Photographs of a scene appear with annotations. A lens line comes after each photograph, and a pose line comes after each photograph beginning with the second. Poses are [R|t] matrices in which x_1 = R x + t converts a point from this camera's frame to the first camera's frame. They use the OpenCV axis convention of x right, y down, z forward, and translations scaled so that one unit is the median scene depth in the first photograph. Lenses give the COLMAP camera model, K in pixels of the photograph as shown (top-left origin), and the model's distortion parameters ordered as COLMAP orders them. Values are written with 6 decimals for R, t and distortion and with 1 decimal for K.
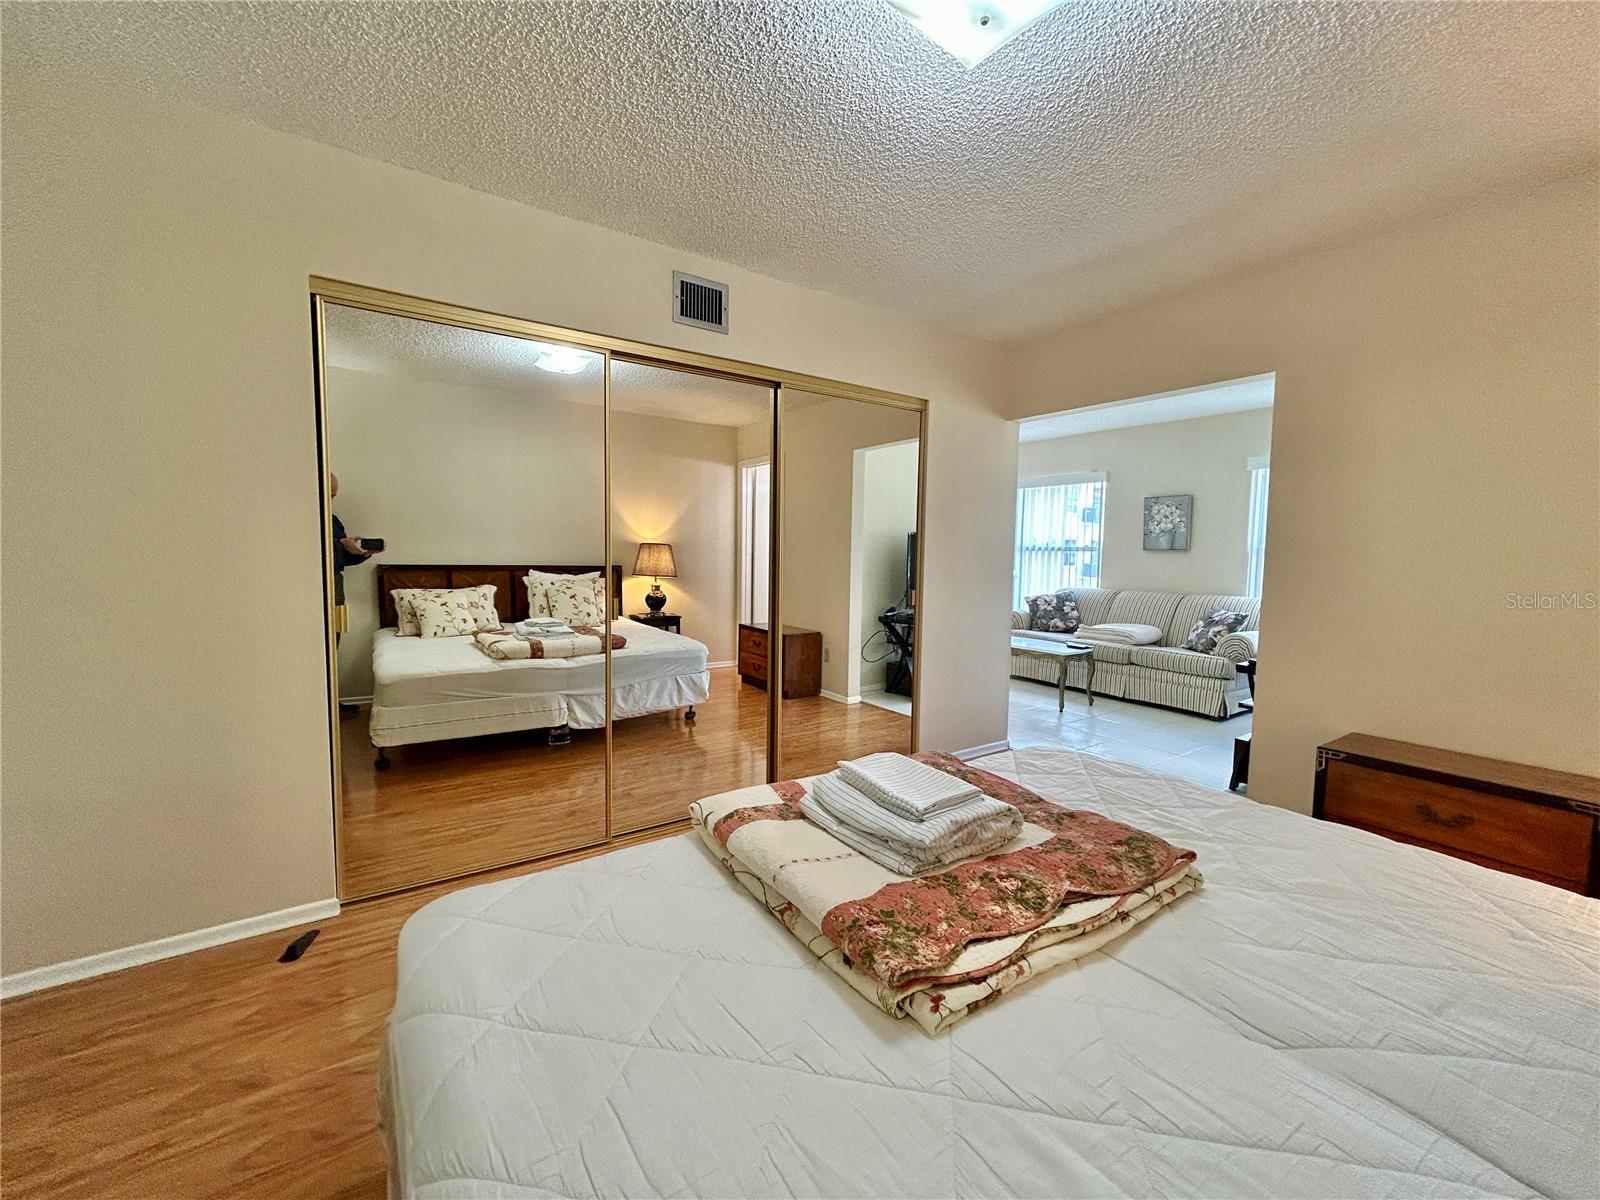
lens RADIAL K [[644.6, 0, 802.9], [0, 644.6, 594.6], [0, 0, 1]] dist [0.001411, 0.000248]
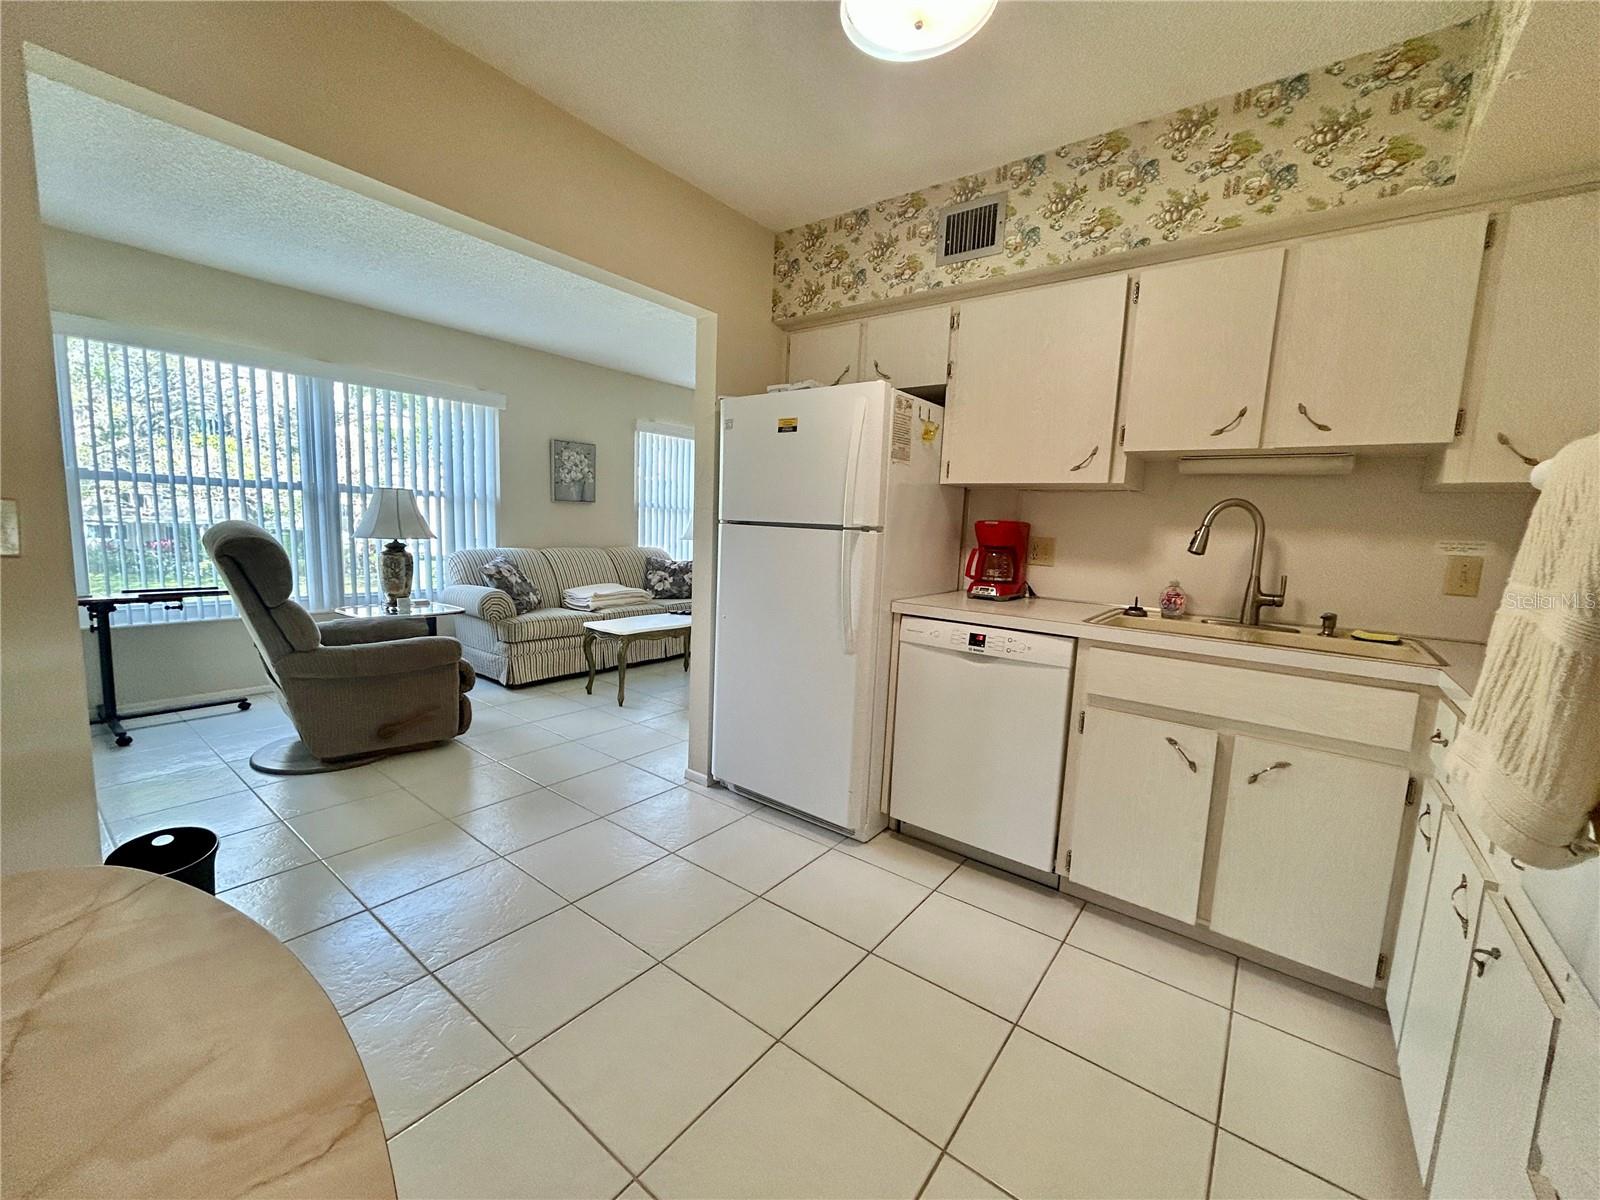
lens RADIAL K [[644.6, 0, 799.4], [0, 644.6, 596.3], [0, 0, 1]] dist [0.001411, 0.000248]
pose [[-0.303259, -0.139228, 0.942682, -0.446174], [0.021101, 0.988045, 0.152716, -0.072444], [-0.952674, 0.066204, -0.296696, 1.025640]]
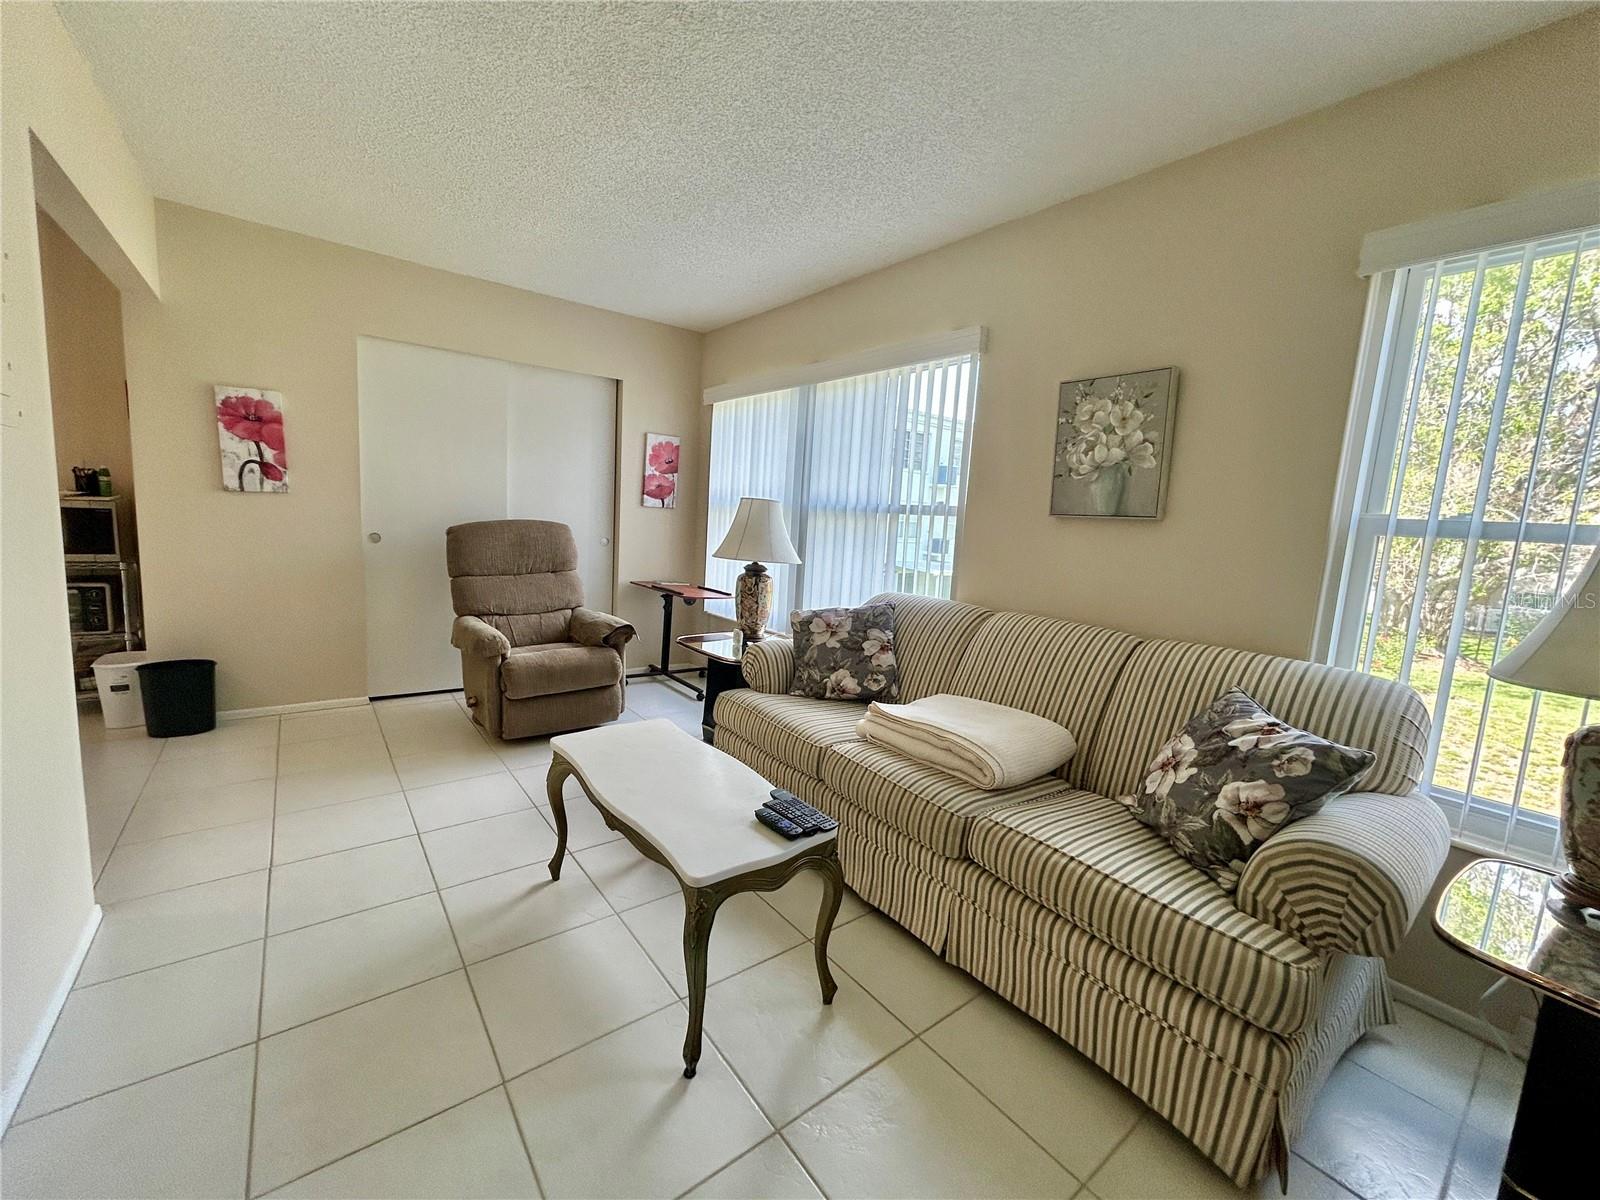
lens RADIAL K [[644.6, 0, 795.6], [0, 644.6, 594.5], [0, 0, 1]] dist [0.001411, 0.000248]
pose [[0.998069, 0.036775, 0.050065, 0.376112], [-0.039368, 0.997880, 0.051824, -0.036291], [-0.048053, -0.053695, 0.997401, 0.646155]]
